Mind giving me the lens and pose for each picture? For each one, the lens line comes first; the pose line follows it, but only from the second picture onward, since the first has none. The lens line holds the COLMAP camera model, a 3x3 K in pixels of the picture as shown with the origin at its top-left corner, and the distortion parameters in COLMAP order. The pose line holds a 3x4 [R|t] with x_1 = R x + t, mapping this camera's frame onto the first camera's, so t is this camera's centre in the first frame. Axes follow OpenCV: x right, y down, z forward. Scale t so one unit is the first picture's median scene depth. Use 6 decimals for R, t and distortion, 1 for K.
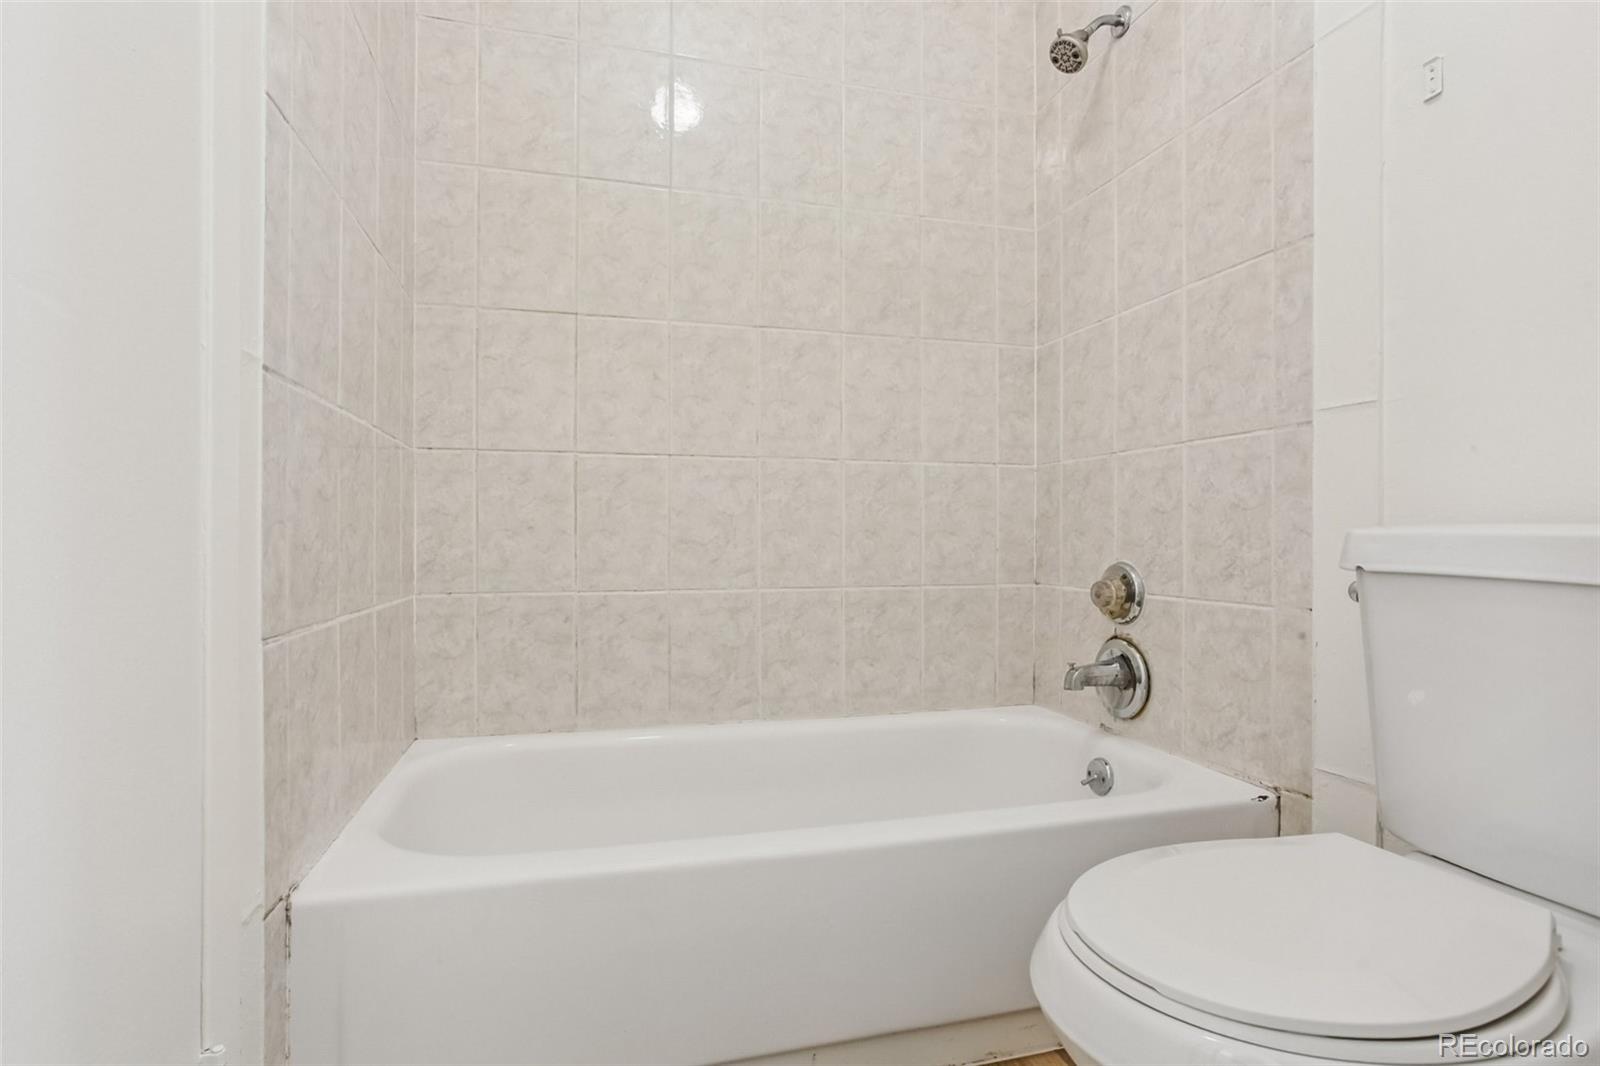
lens RADIAL K [[787.6, 0, 810.7], [0, 787.6, 542.3], [0, 0, 1]] dist [-0.039190, 0.023803]
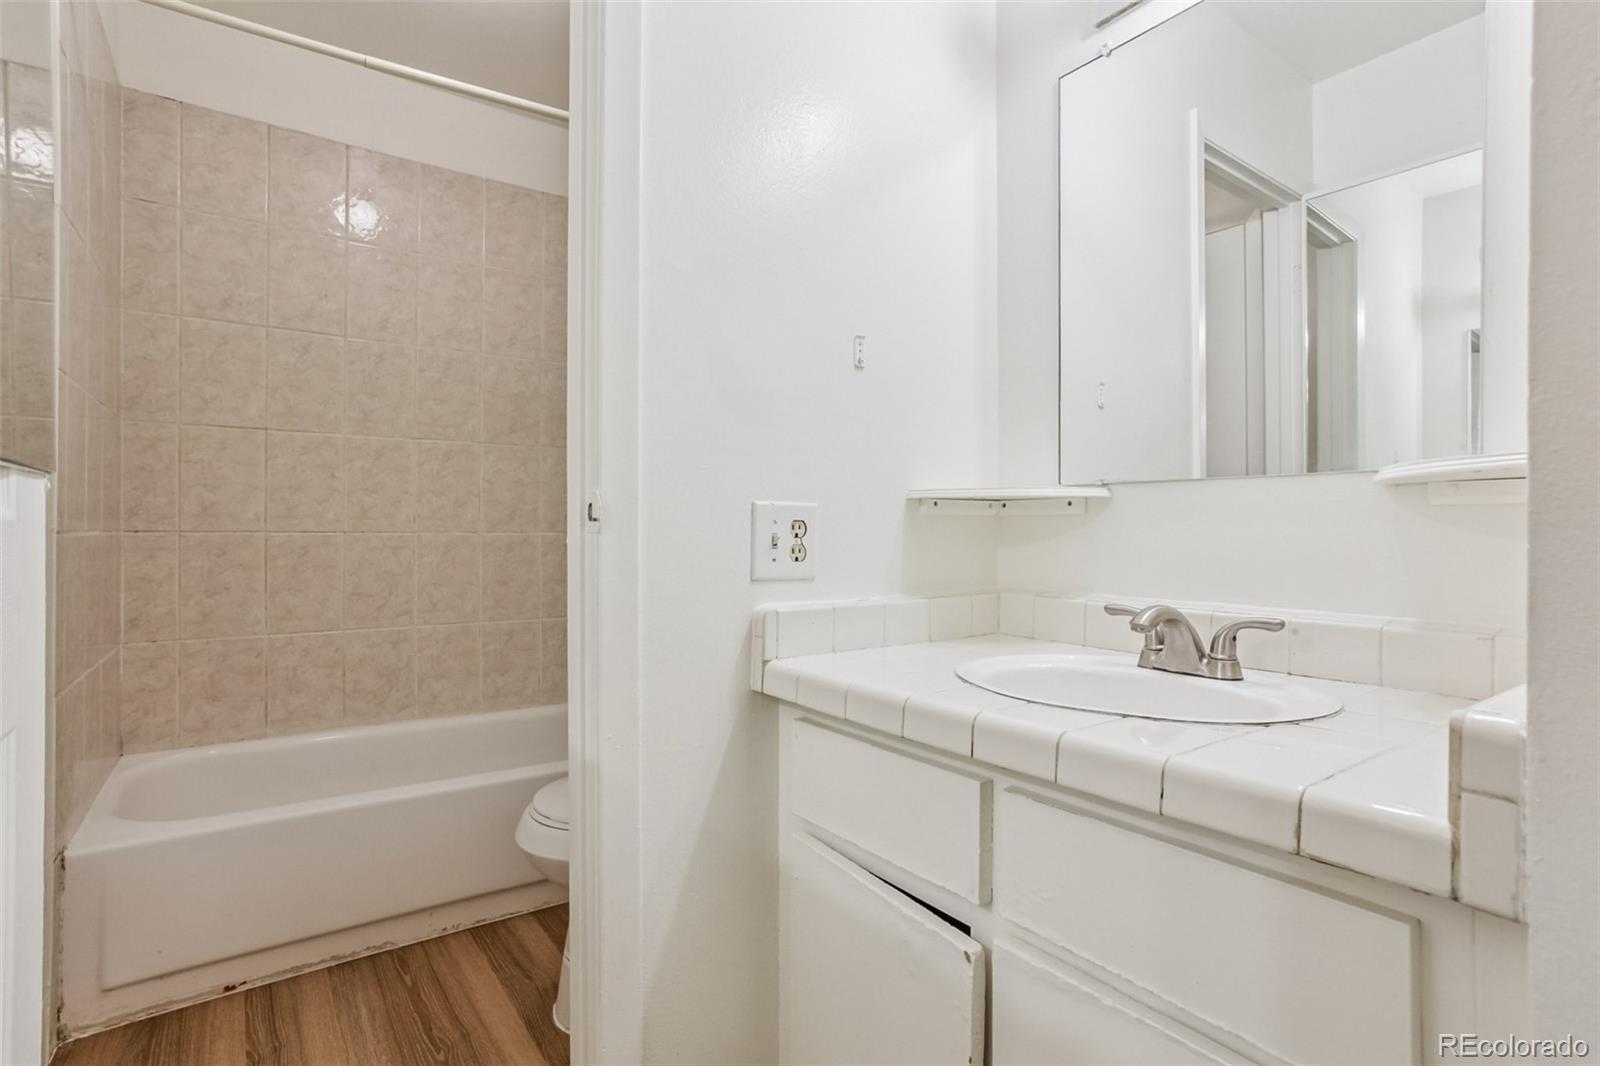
lens RADIAL K [[787.6, 0, 804.5], [0, 787.6, 520.7], [0, 0, 1]] dist [-0.039190, 0.023803]
pose [[0.946737, -0.000254, 0.322008, 0.147840], [0.003415, 0.999951, -0.009252, -0.117526], [-0.321990, 0.009859, 0.946692, -0.565514]]
